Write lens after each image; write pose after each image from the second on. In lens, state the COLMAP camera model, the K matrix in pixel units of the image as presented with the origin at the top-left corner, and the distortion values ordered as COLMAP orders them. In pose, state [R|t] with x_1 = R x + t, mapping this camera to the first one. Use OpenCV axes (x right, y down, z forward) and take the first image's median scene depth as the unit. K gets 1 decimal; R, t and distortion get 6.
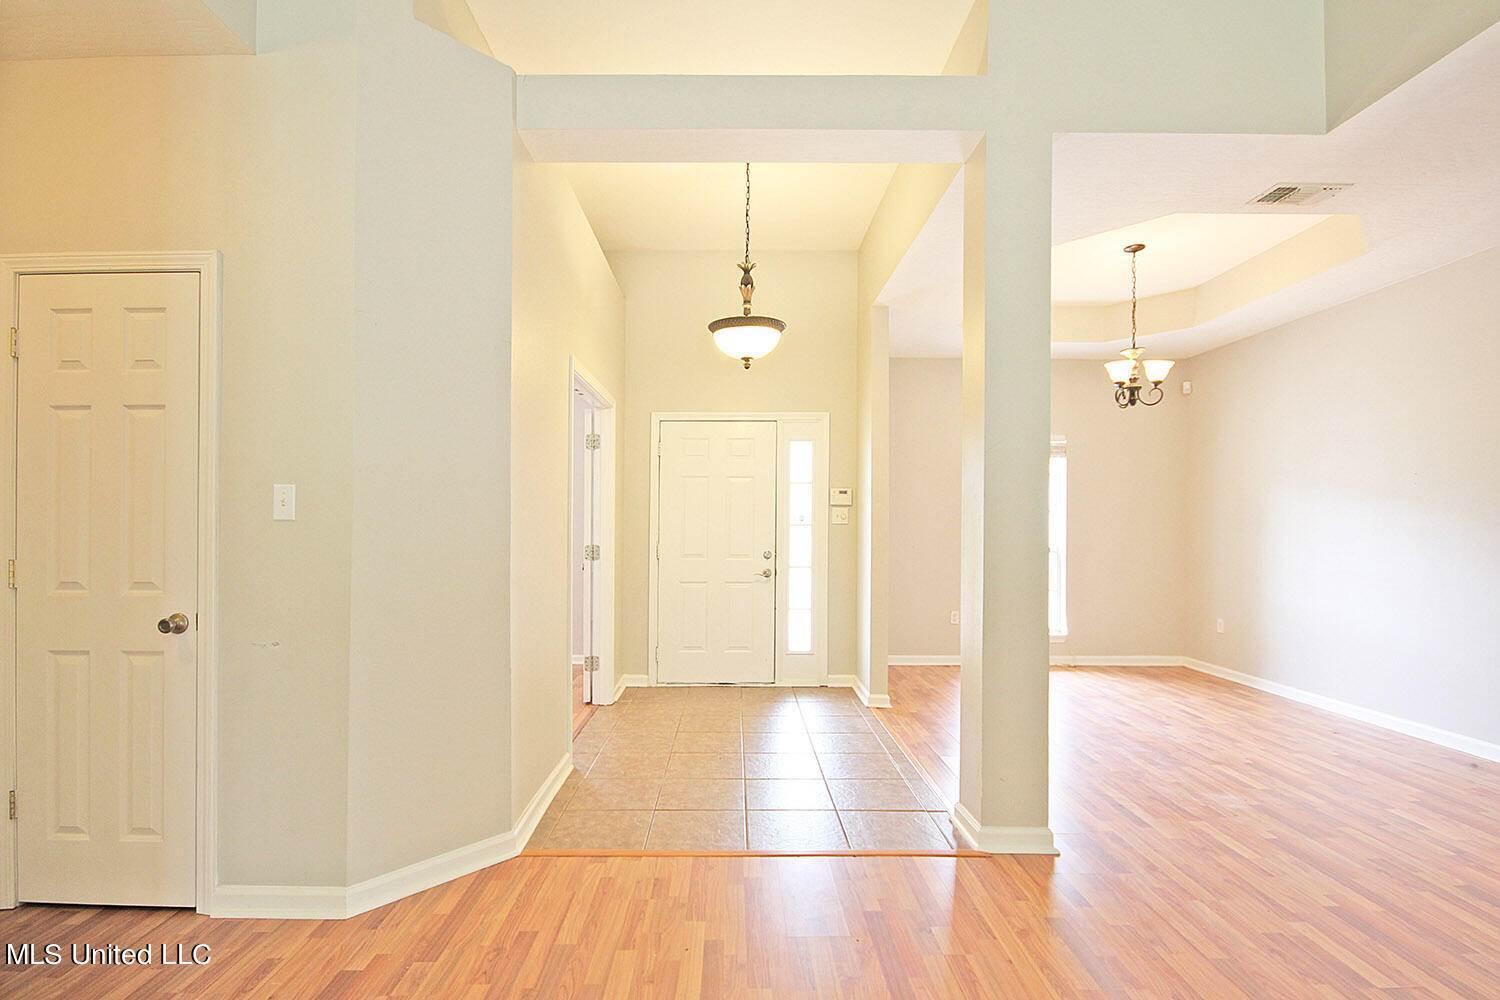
lens RADIAL K [[706.4, 0, 725.8], [0, 706.4, 528.3], [0, 0, 1]] dist [-0.015814, -0.001684]
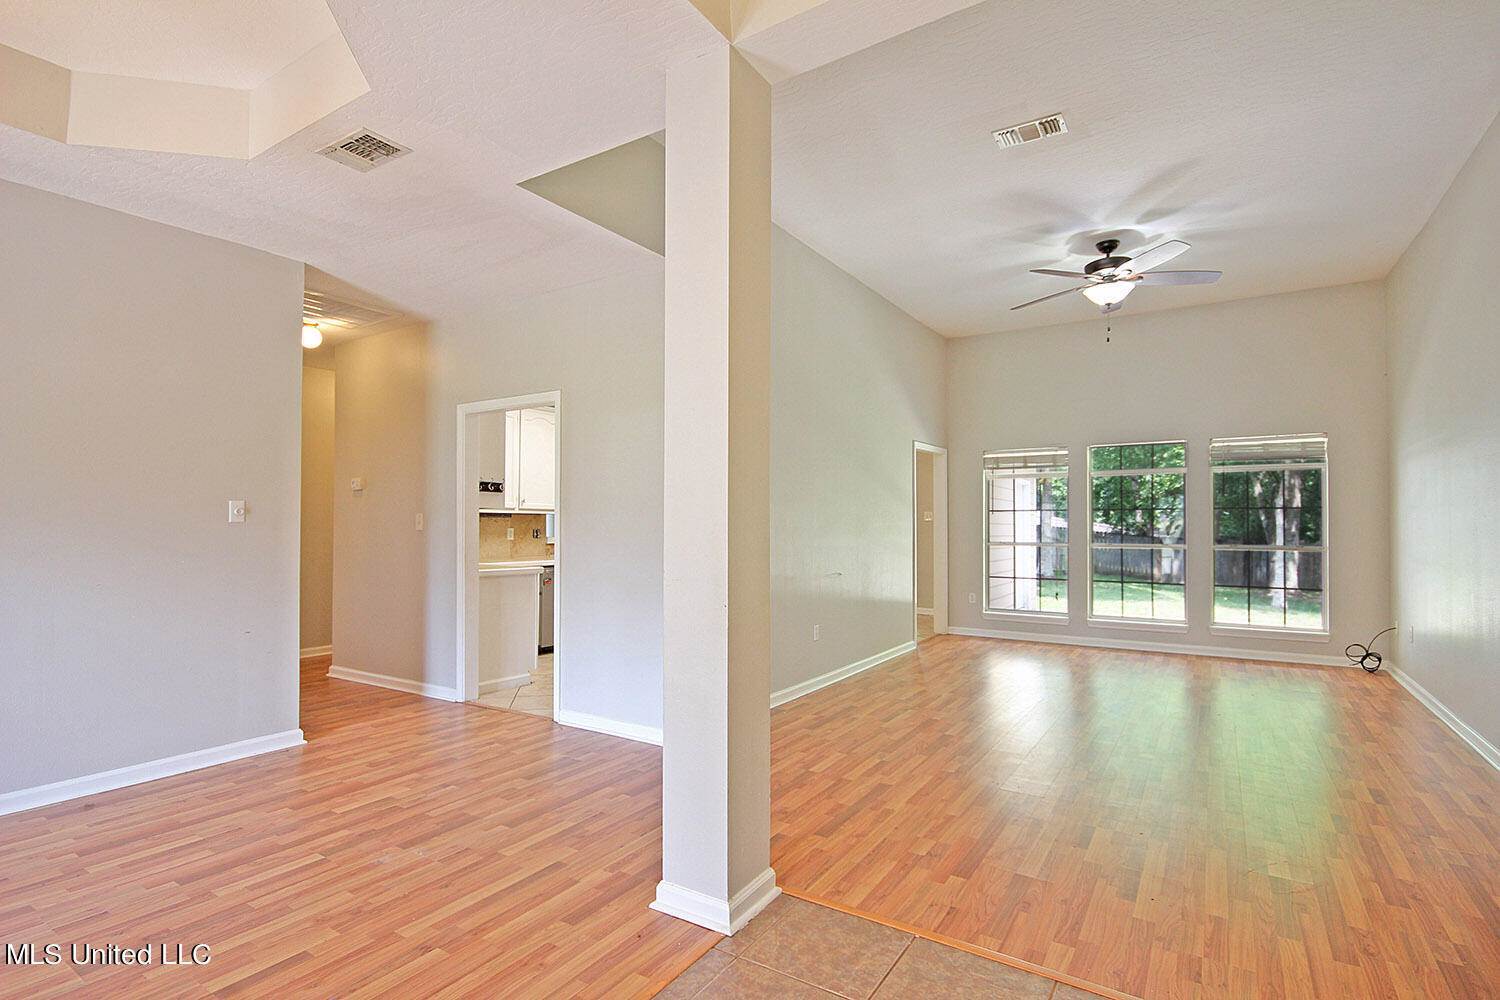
lens RADIAL K [[706.4, 0, 745.7], [0, 706.4, 513.1], [0, 0, 1]] dist [-0.015814, -0.001684]
pose [[-0.836794, 0.007274, 0.547469, -0.055560], [0.005186, 0.999972, -0.005360, -0.008923], [-0.547493, -0.001646, -0.836809, 1.014864]]
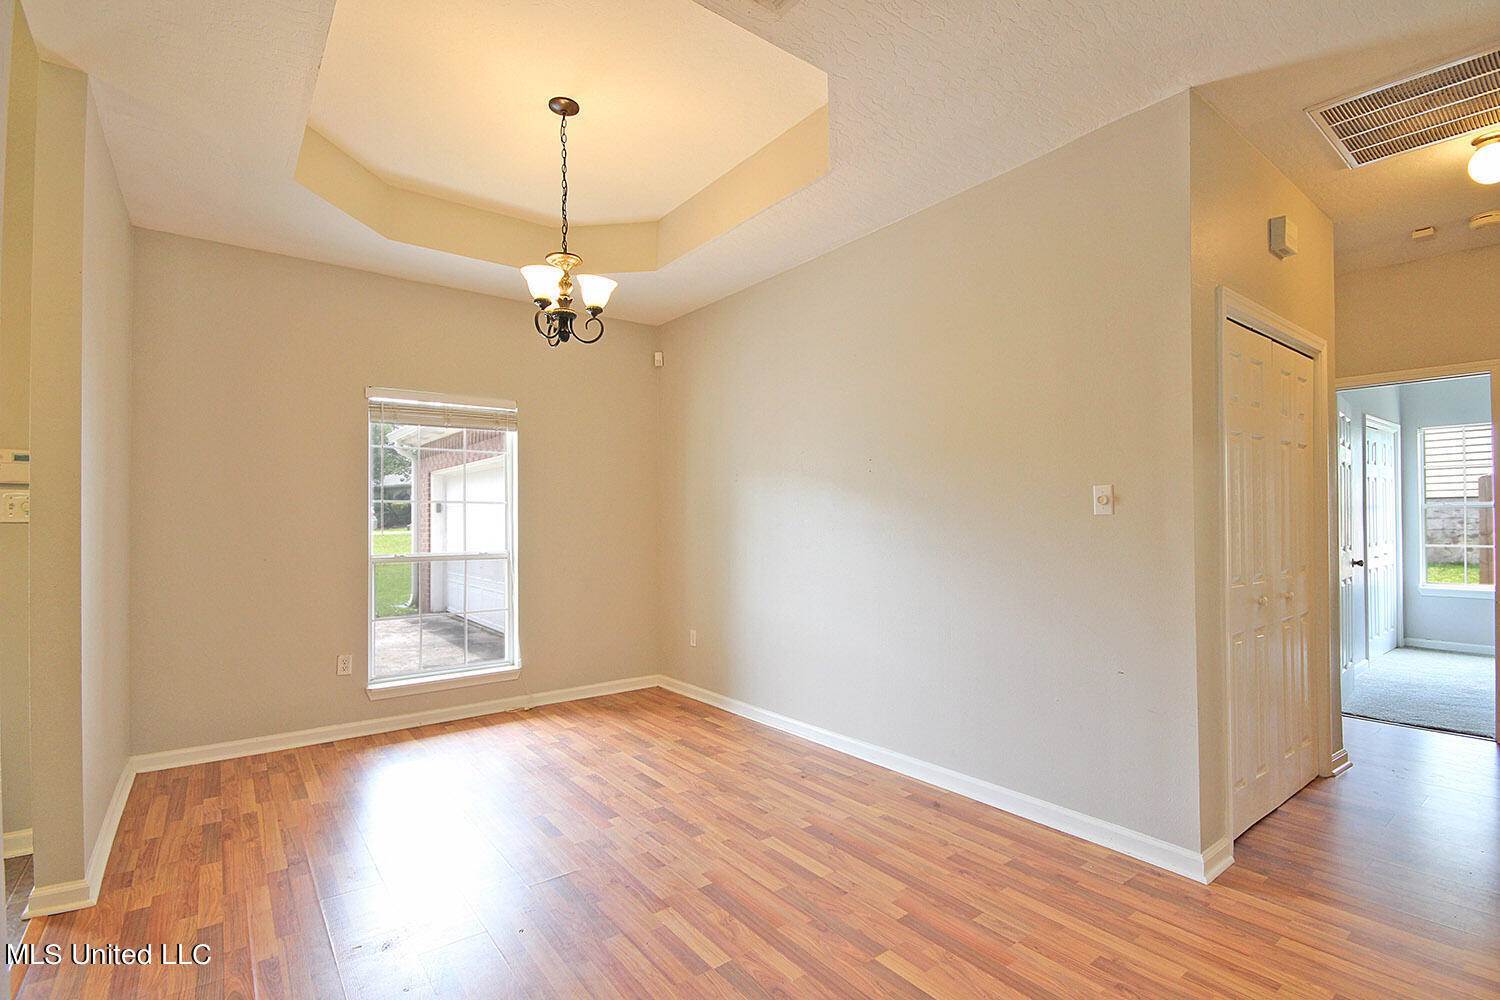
lens RADIAL K [[706.4, 0, 744.9], [0, 706.4, 505.4], [0, 0, 1]] dist [-0.015814, -0.001684]
pose [[0.791387, 0.003106, 0.611308, 0.306405], [0.014103, 0.999628, -0.023337, 0.000261], [-0.611153, 0.027090, 0.791049, 0.368210]]
